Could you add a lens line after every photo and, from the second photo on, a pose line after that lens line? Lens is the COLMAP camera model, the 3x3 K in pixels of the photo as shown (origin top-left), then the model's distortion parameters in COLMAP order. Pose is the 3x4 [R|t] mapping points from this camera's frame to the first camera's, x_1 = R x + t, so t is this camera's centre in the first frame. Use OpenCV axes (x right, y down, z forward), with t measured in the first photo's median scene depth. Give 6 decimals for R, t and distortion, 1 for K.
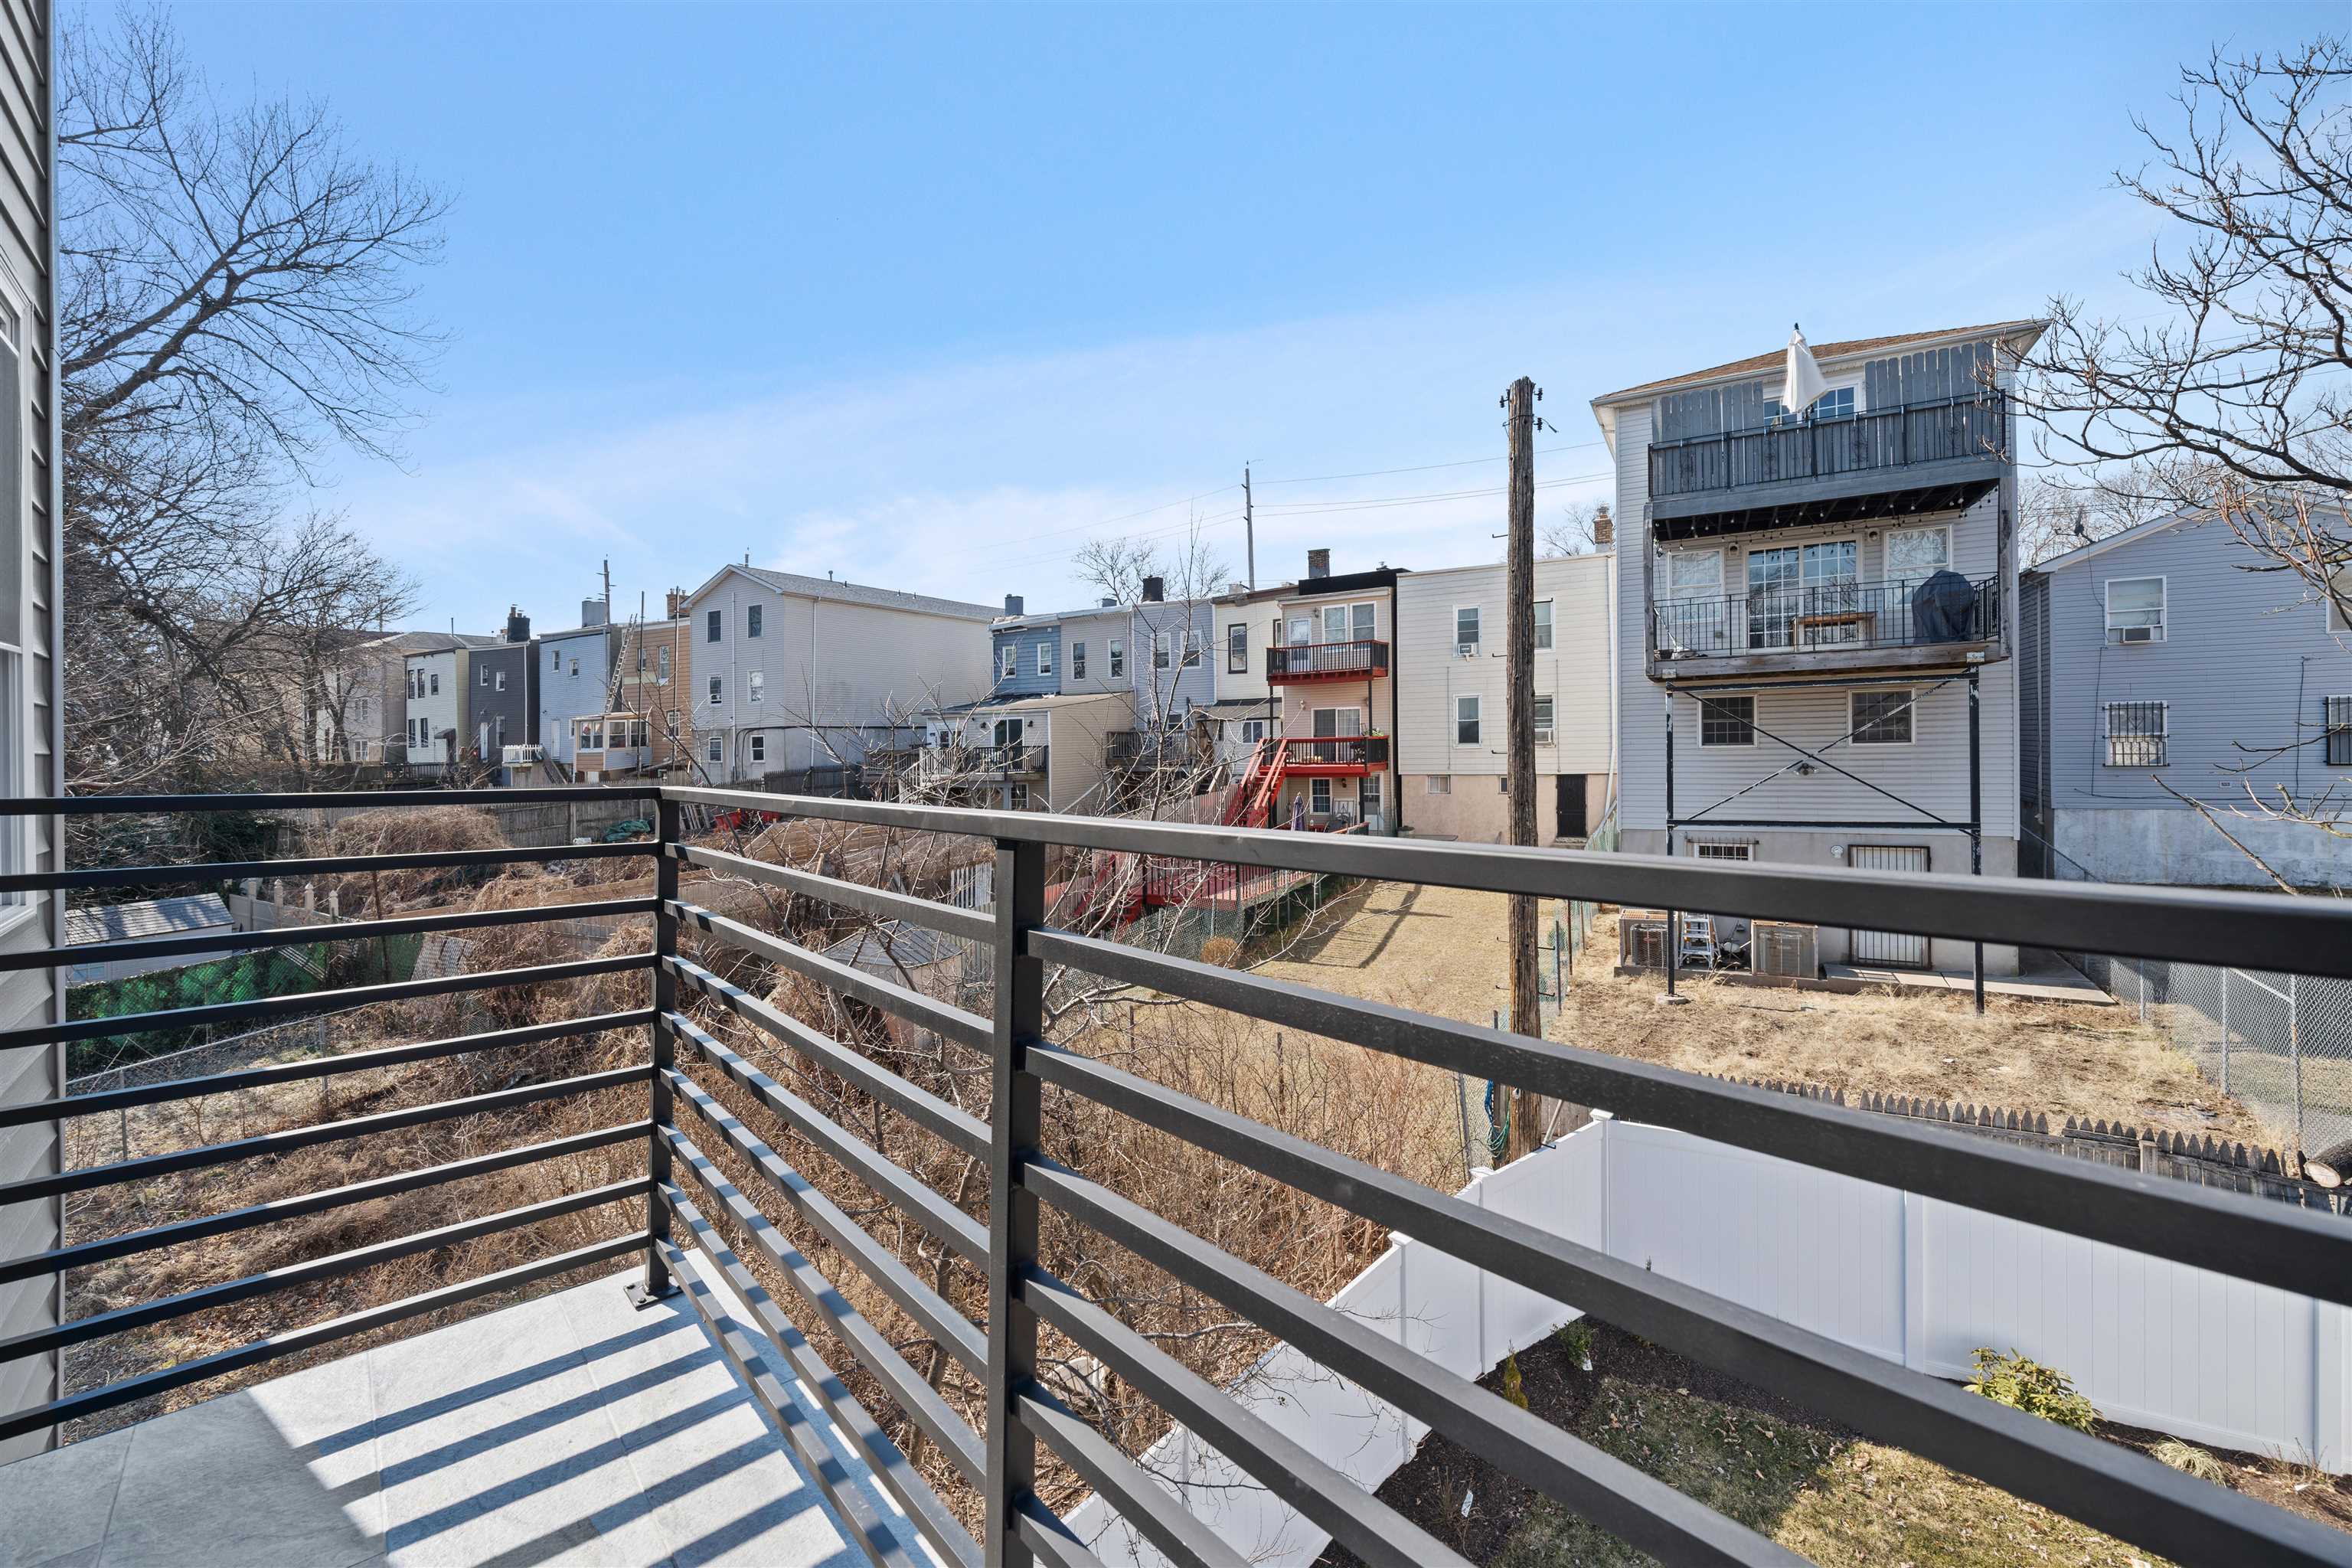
lens RADIAL K [[947.5, 0, 1169.6], [0, 947.5, 761.7], [0, 0, 1]] dist [-0.009710, 0.000172]
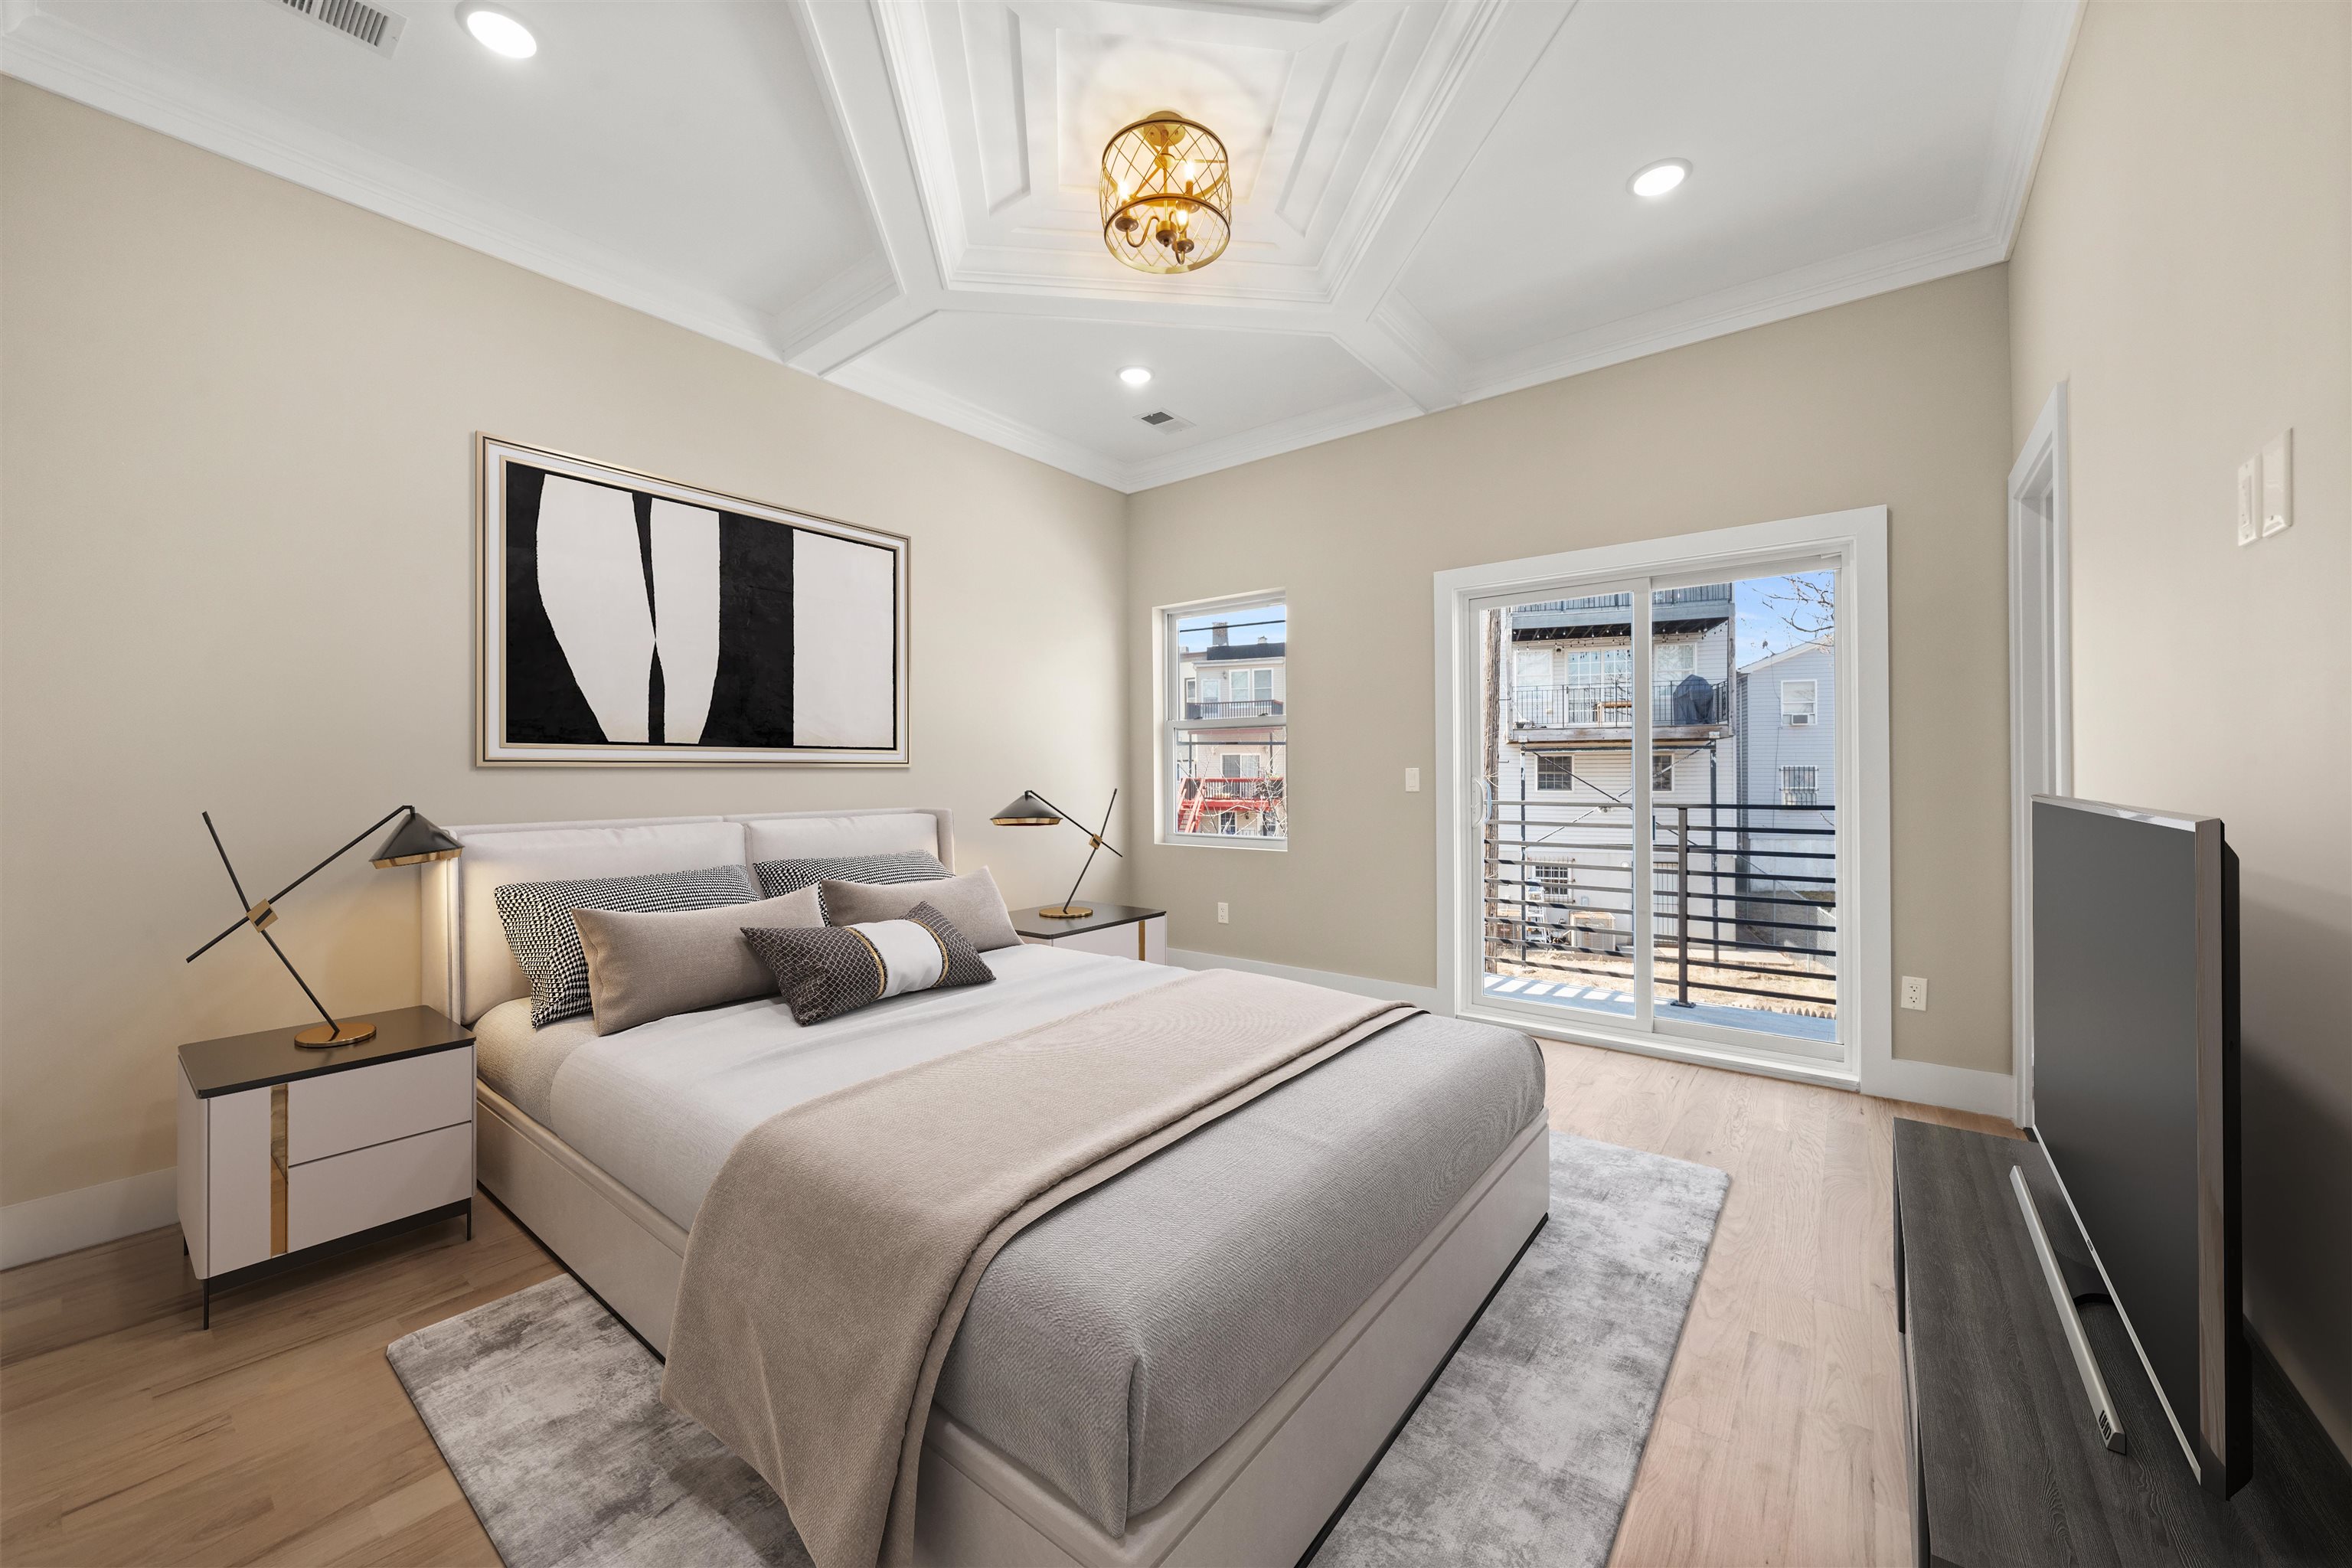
lens RADIAL K [[873.4, 0, 1193.2], [0, 873.4, 775.7], [0, 0, 1]] dist [-0.004323, -0.000303]
pose [[0.978576, 0.019765, 0.204934, -0.176479], [-0.014933, 0.999573, -0.025101, 0.001028], [-0.205343, 0.021503, 0.978454, -0.138264]]
